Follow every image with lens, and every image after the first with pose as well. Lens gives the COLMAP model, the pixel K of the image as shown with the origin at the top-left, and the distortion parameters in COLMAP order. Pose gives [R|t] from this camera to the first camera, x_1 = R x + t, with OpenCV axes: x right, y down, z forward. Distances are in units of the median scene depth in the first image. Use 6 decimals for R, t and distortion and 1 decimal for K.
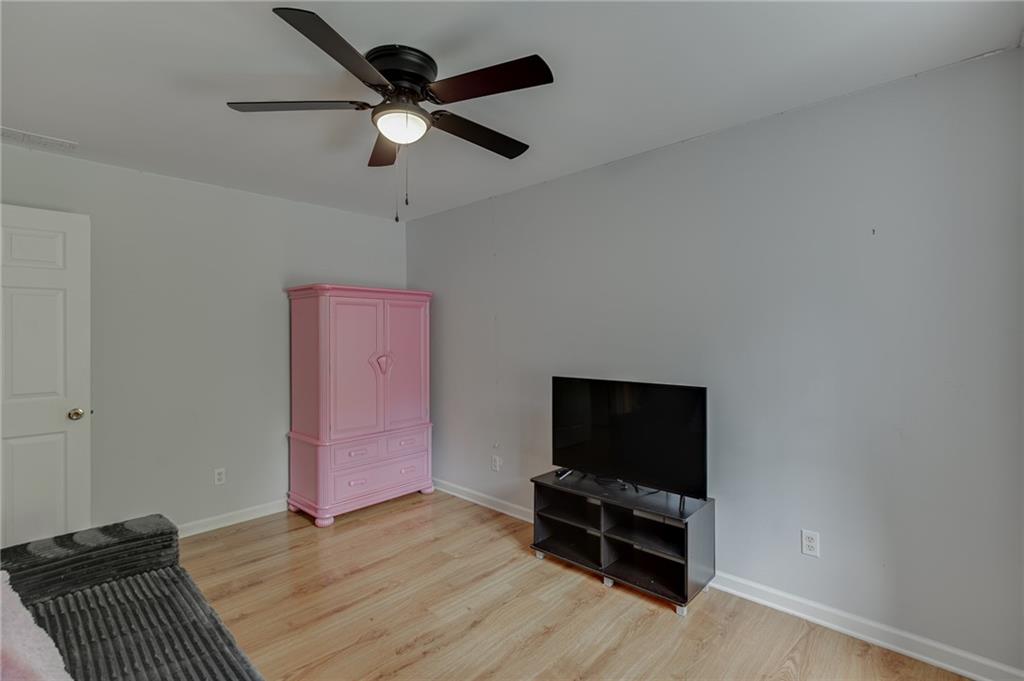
lens RADIAL K [[476.7, 0, 515.2], [0, 476.7, 333.7], [0, 0, 1]] dist [-0.010249, 0.005721]
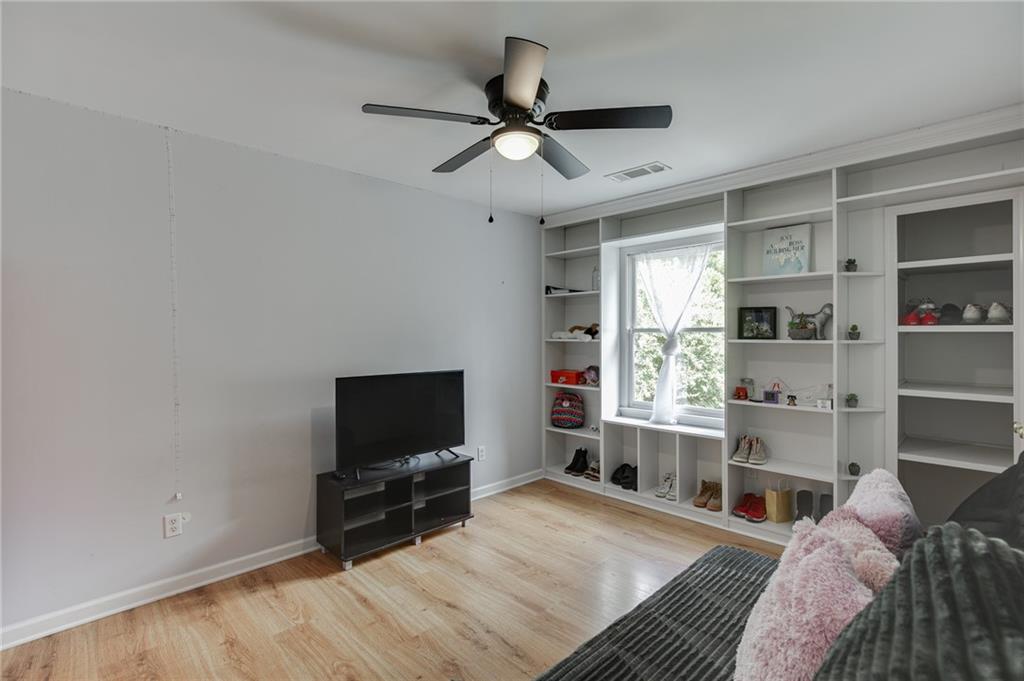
lens RADIAL K [[476.7, 0, 511.1], [0, 476.7, 337.3], [0, 0, 1]] dist [-0.010249, 0.005721]
pose [[0.056162, -0.000955, 0.998421, -0.945381], [0.005258, 0.999986, 0.000661, 0.013958], [-0.998408, 0.005213, 0.056166, 0.675689]]
